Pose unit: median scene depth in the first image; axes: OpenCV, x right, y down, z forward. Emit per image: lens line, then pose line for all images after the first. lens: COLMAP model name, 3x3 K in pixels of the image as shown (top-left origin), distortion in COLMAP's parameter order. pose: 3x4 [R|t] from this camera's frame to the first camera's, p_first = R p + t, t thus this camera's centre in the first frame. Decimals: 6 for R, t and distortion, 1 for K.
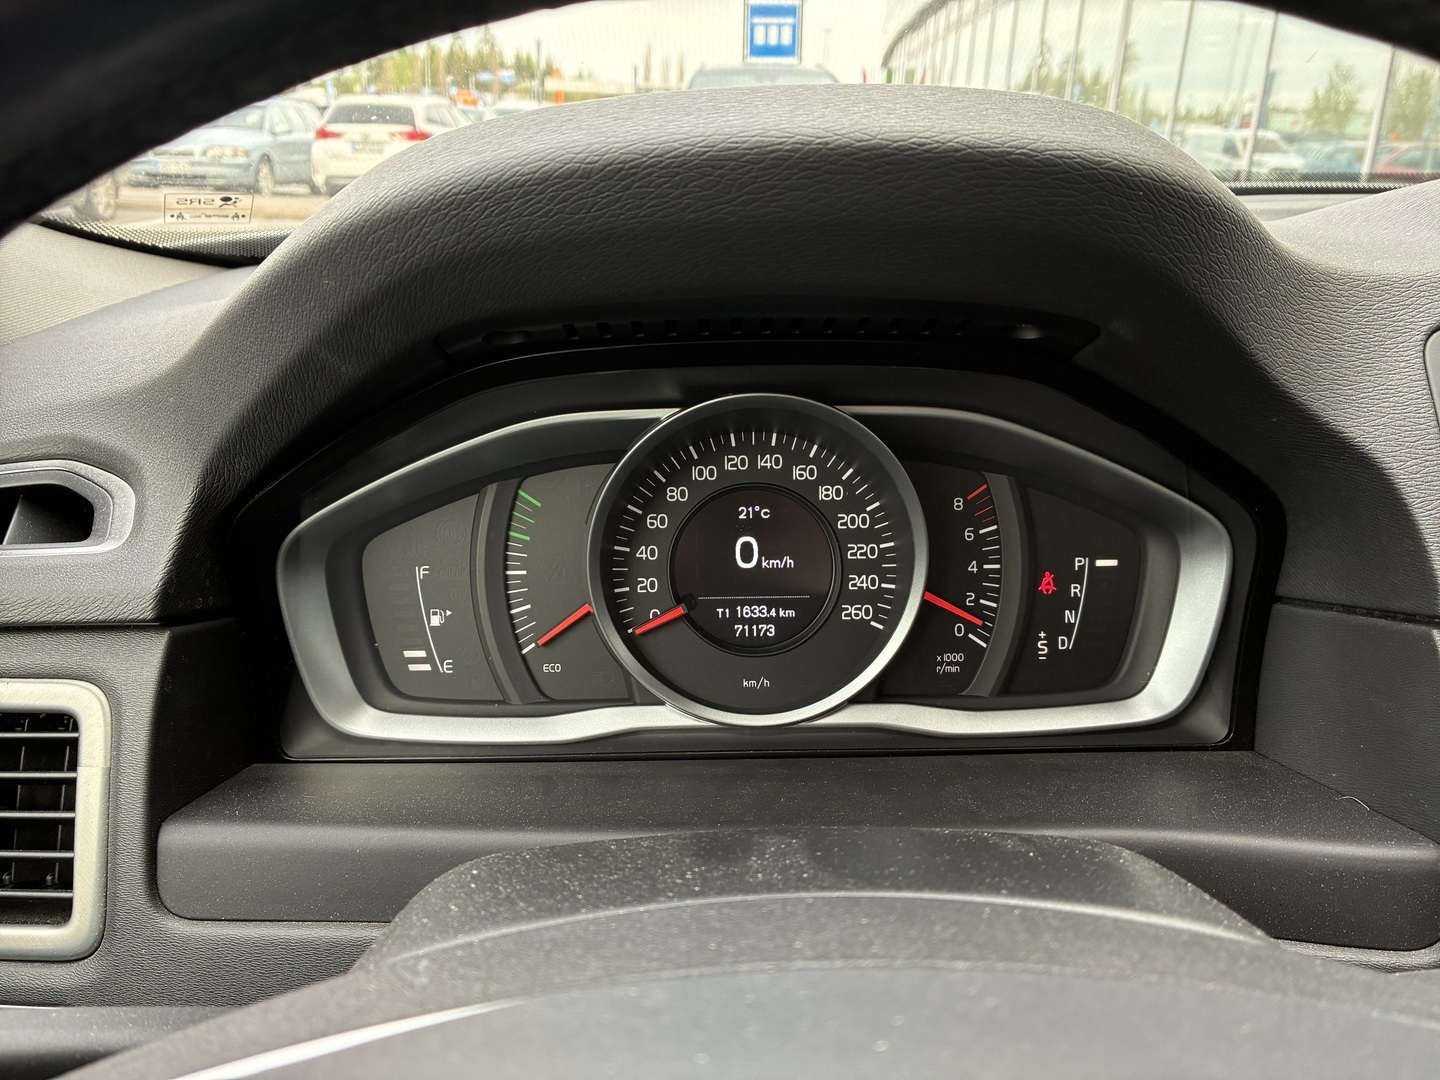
lens RADIAL K [[1103.8, 0, 718.9], [0, 1103.8, 543.4], [0, 0, 1]] dist [0.048393, -0.072290]
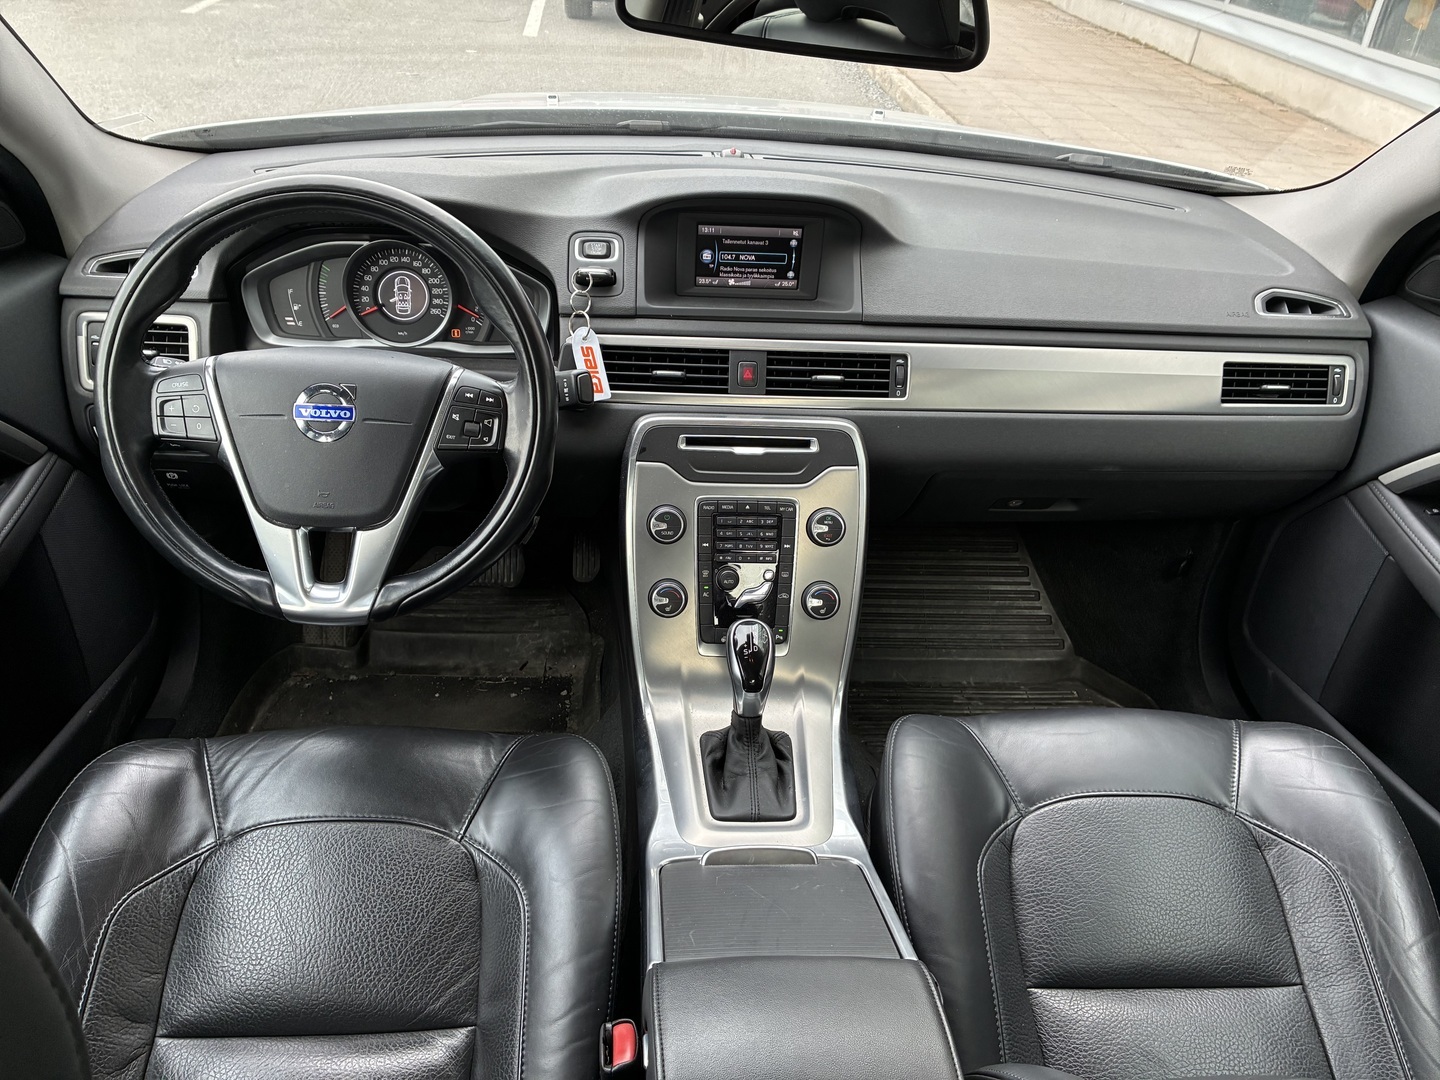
lens RADIAL K [[1103.8, 0, 725.8], [0, 1103.8, 547.6], [0, 0, 1]] dist [0.048393, -0.072290]
pose [[0.997195, 0.029665, 0.068711, 0.490514], [-0.043875, 0.975499, 0.215586, 0.001716], [-0.060632, -0.217996, 0.974064, -1.463620]]
